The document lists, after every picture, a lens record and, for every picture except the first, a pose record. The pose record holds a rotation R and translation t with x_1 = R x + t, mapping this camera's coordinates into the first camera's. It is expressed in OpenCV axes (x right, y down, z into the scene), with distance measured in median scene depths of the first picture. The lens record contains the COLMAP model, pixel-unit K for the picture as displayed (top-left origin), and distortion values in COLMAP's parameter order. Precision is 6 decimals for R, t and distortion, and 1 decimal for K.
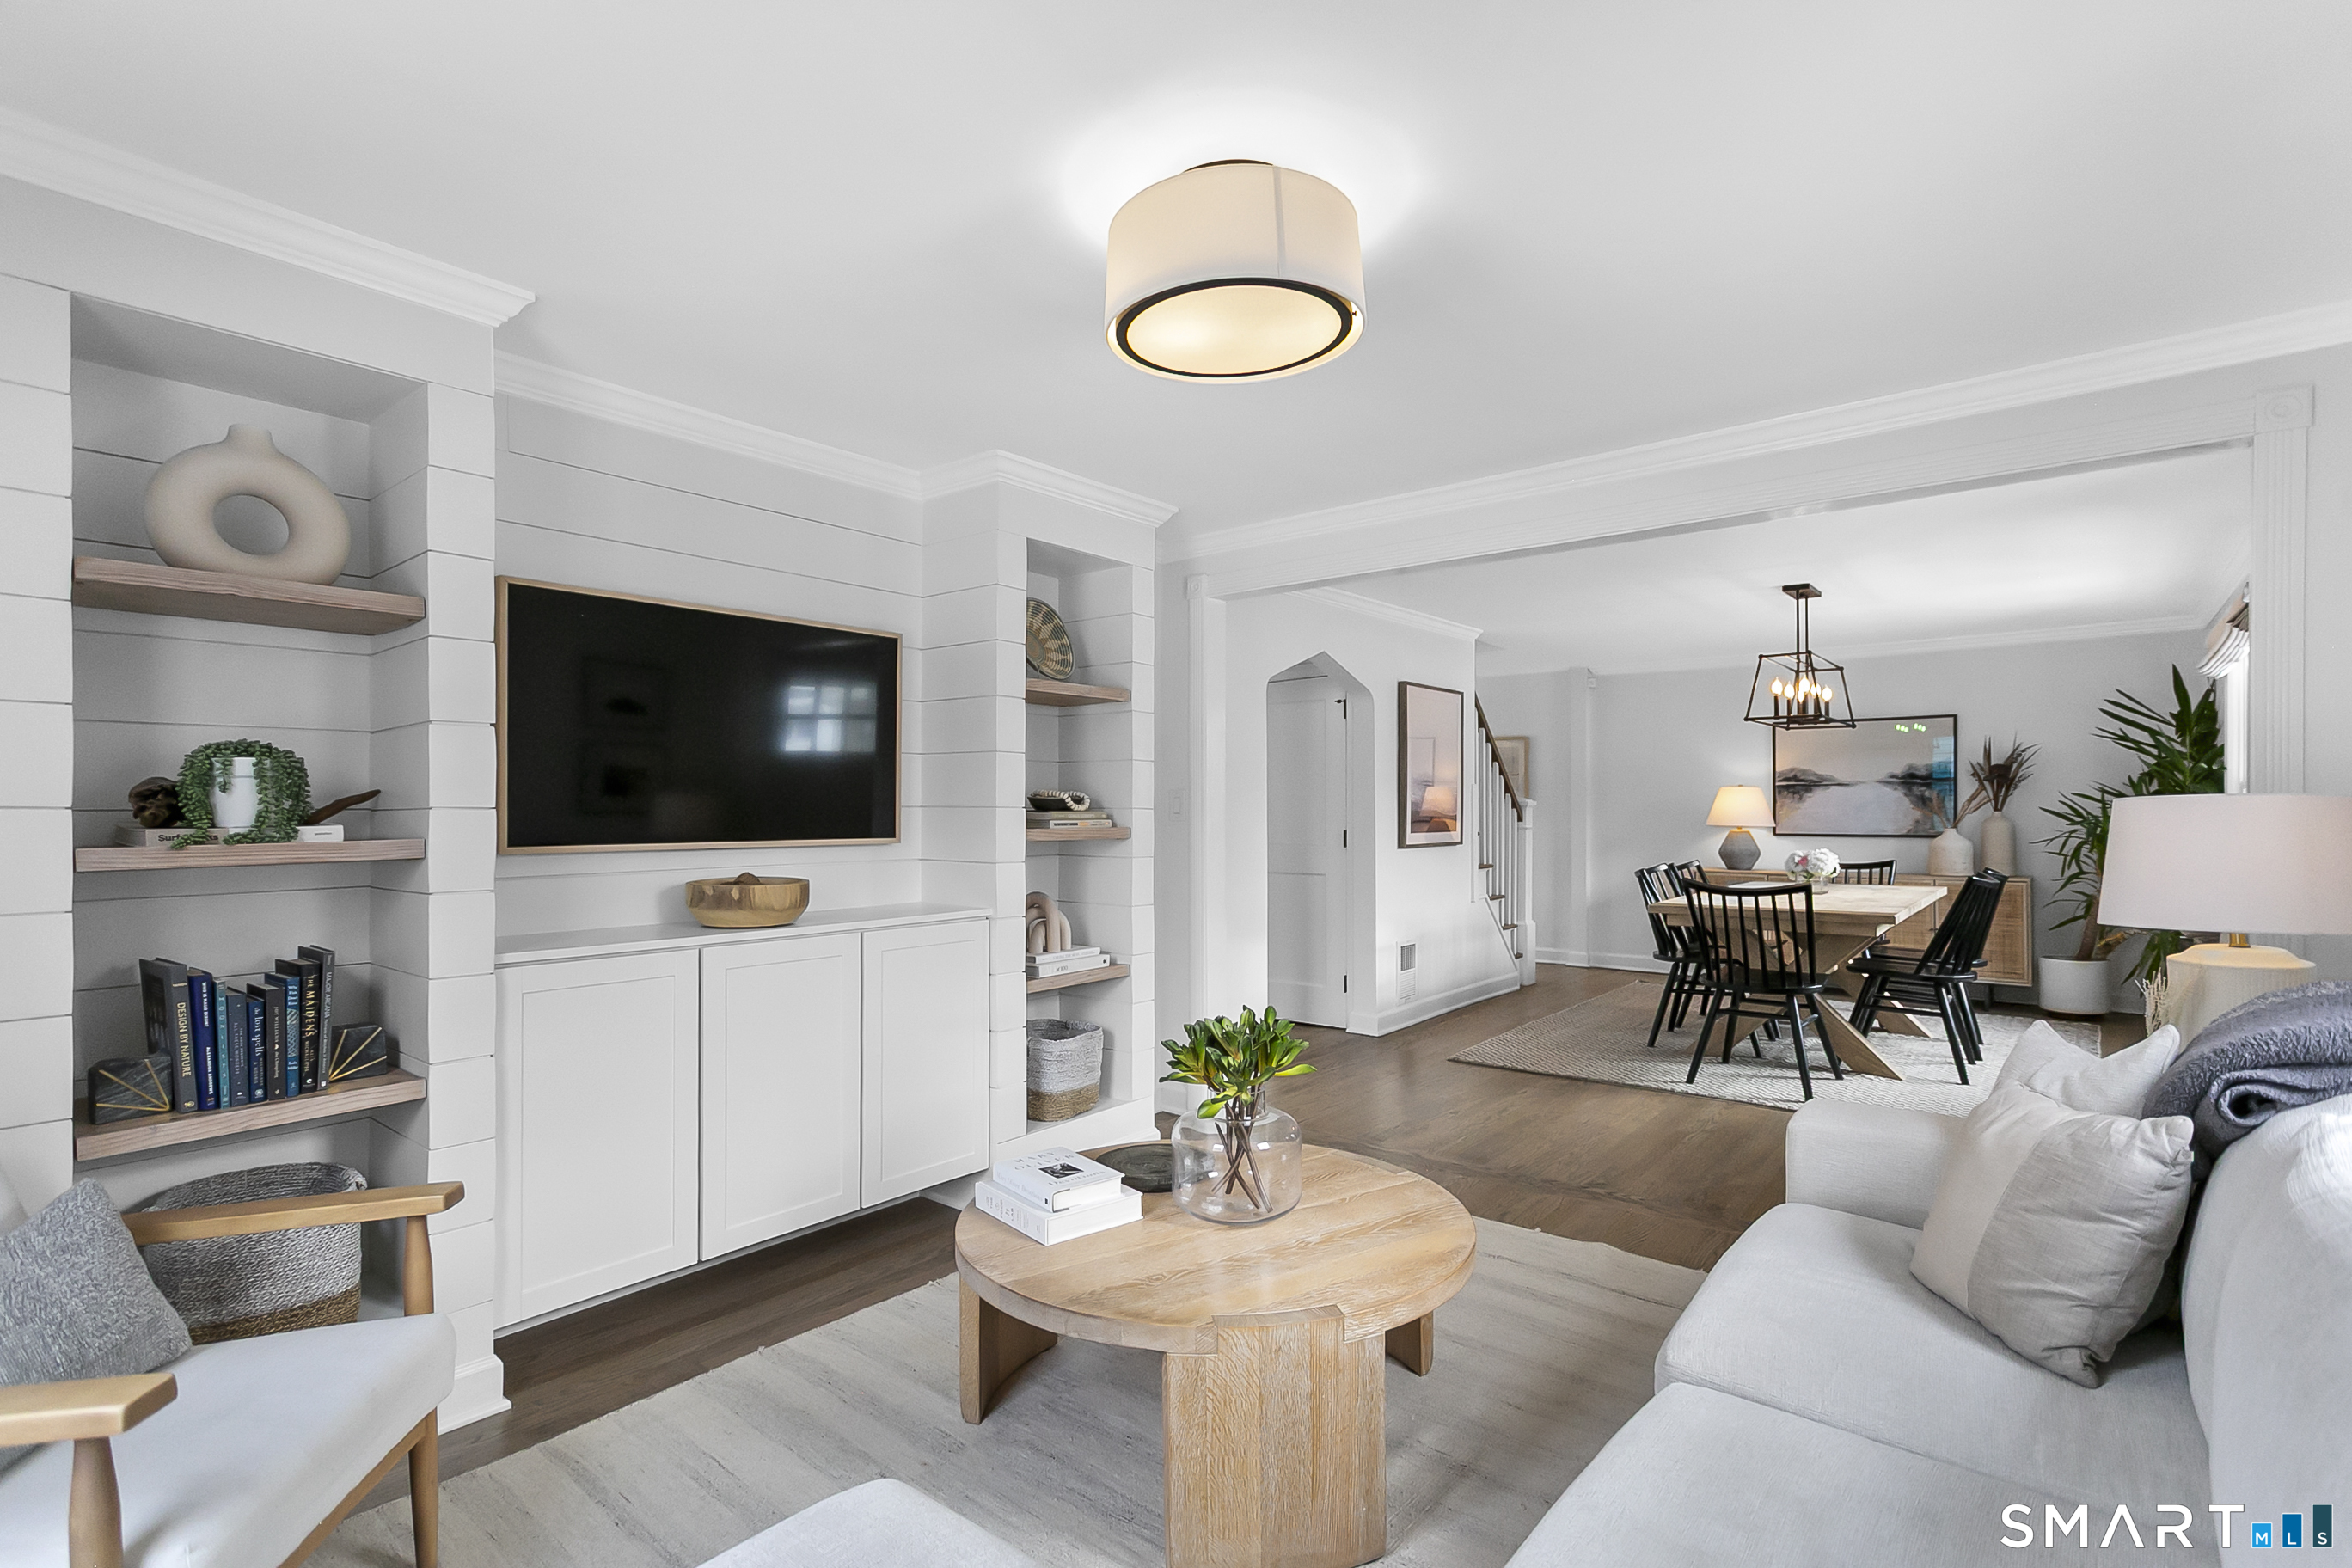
lens RADIAL K [[1118.6, 0, 1172.3], [0, 1118.6, 804.3], [0, 0, 1]] dist [-0.000365, 0.000487]
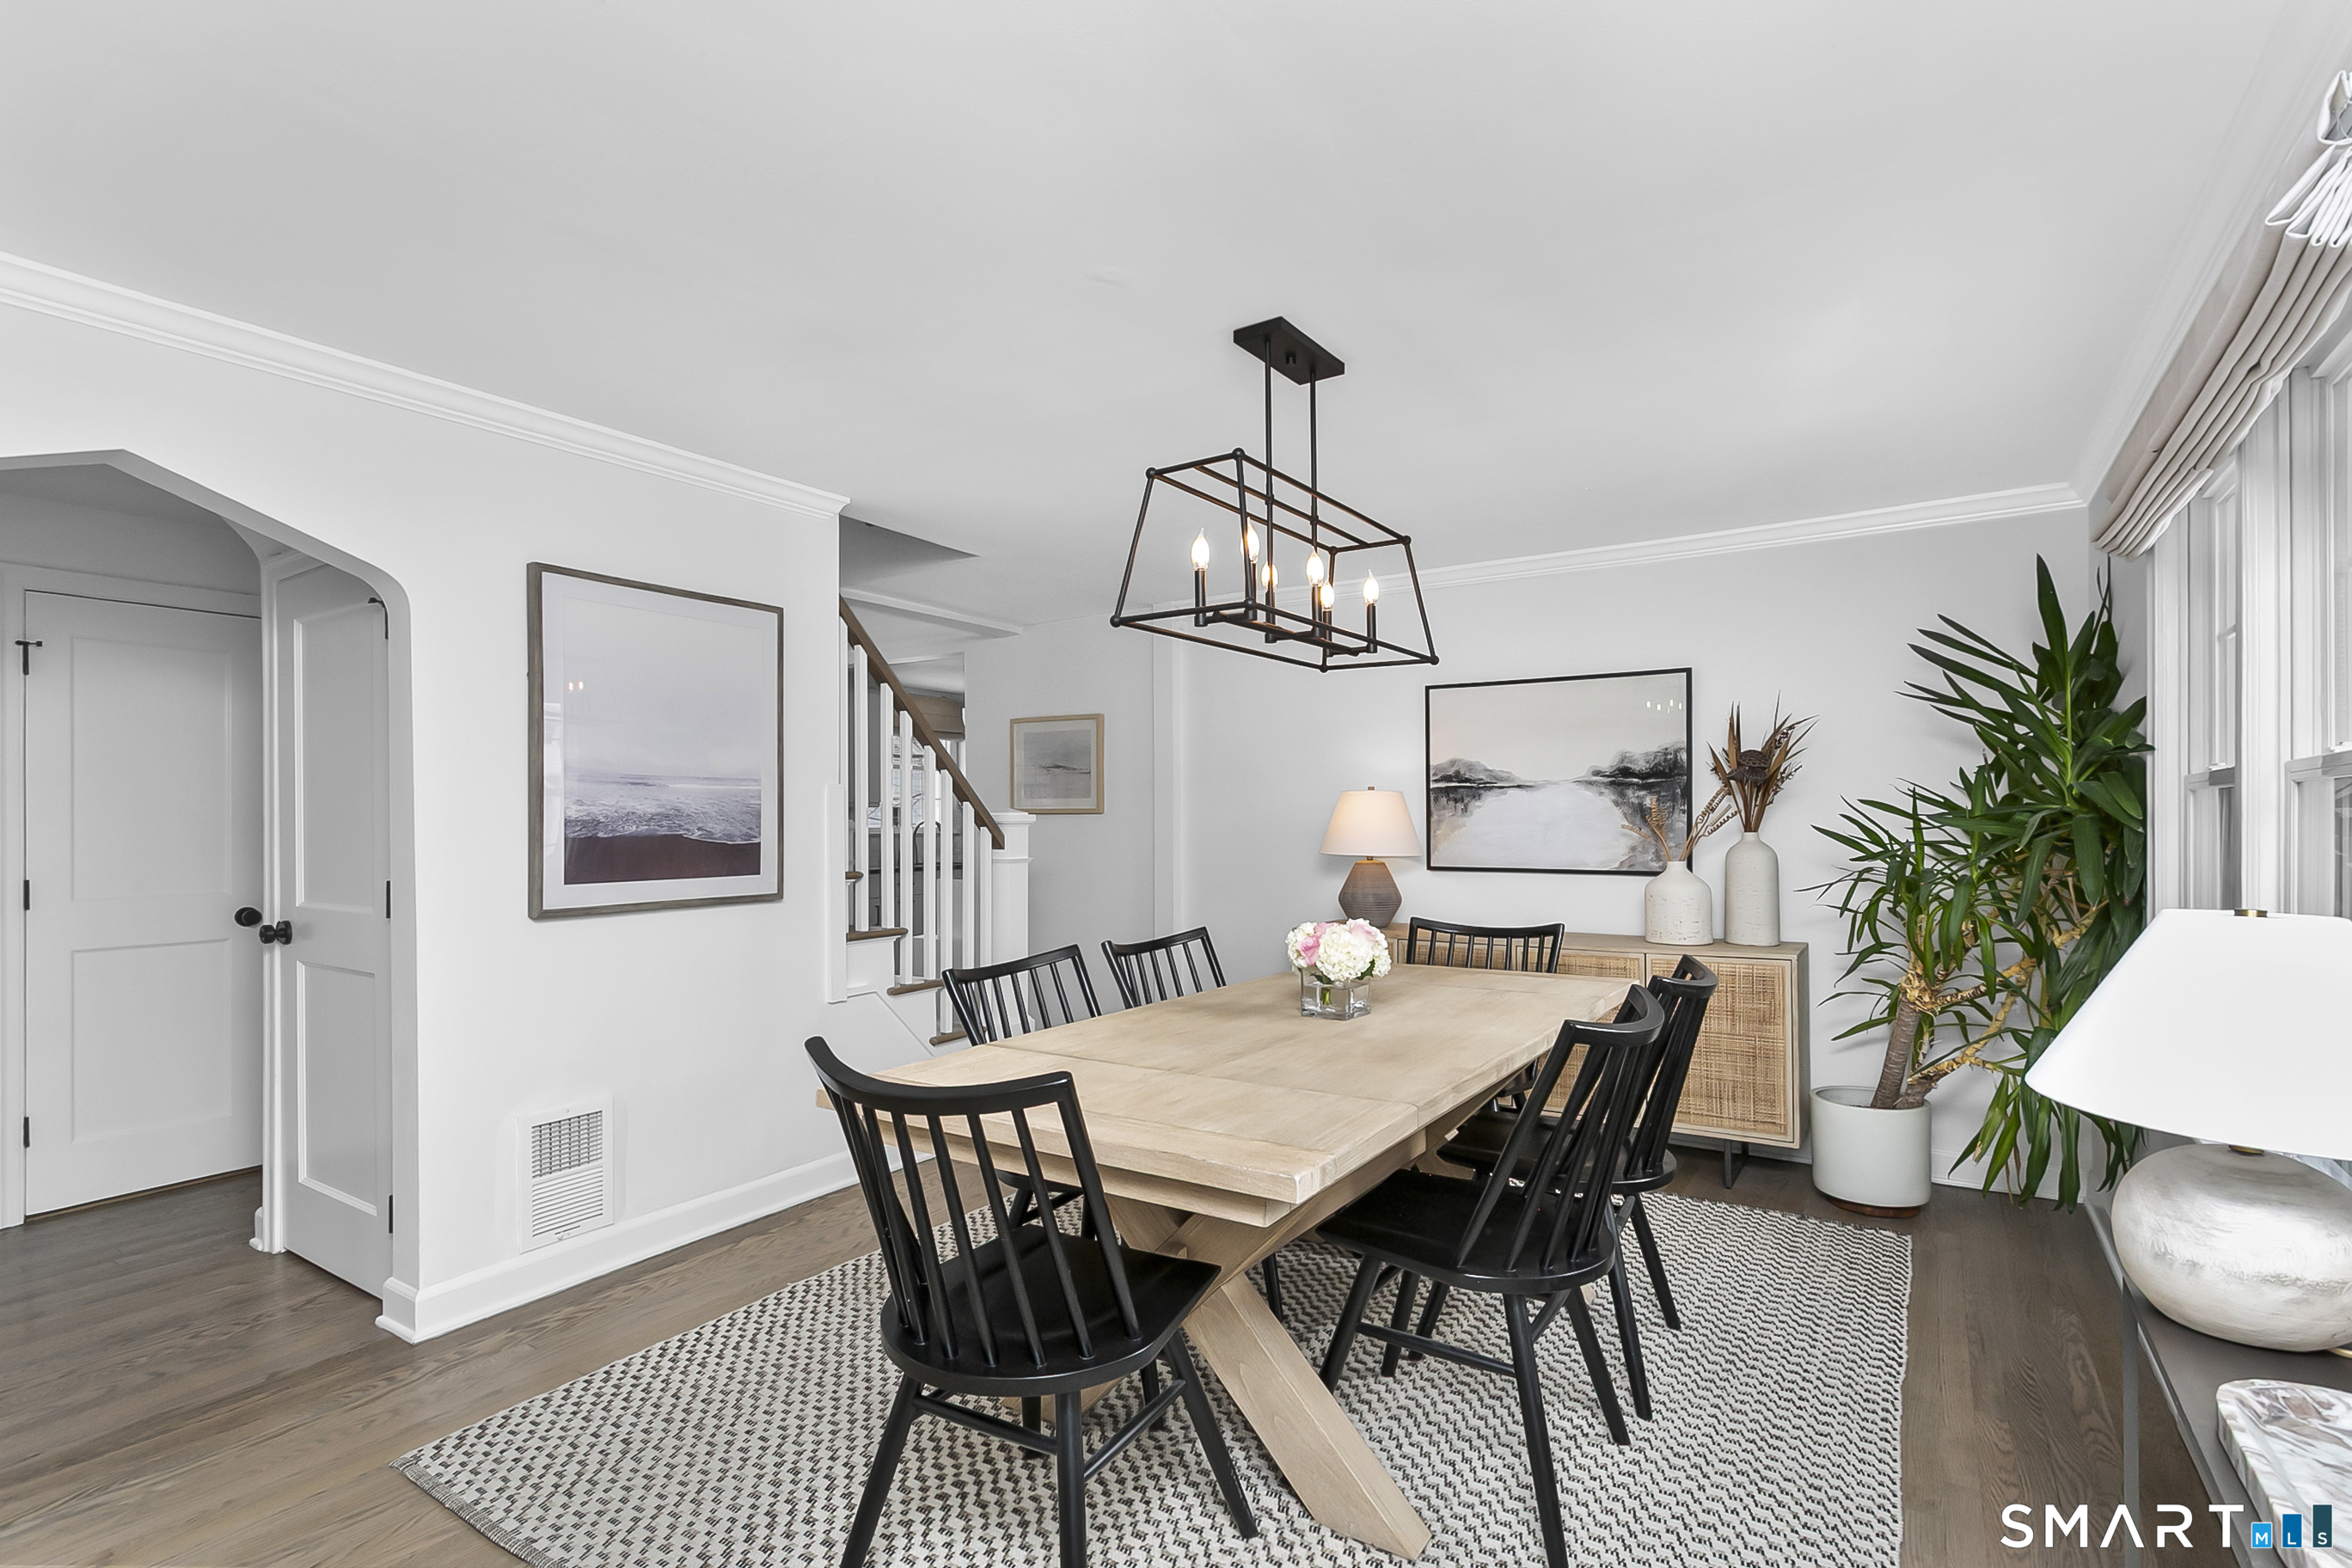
lens RADIAL K [[1138.7, 0, 1179.4], [0, 1138.7, 809.3], [0, 0, 1]] dist [0.000406, 0.000056]
pose [[0.994191, -0.000314, 0.107628, 0.398966], [0.000578, 0.999997, -0.002420, -0.004475], [-0.107627, 0.002468, 0.994188, 0.467635]]
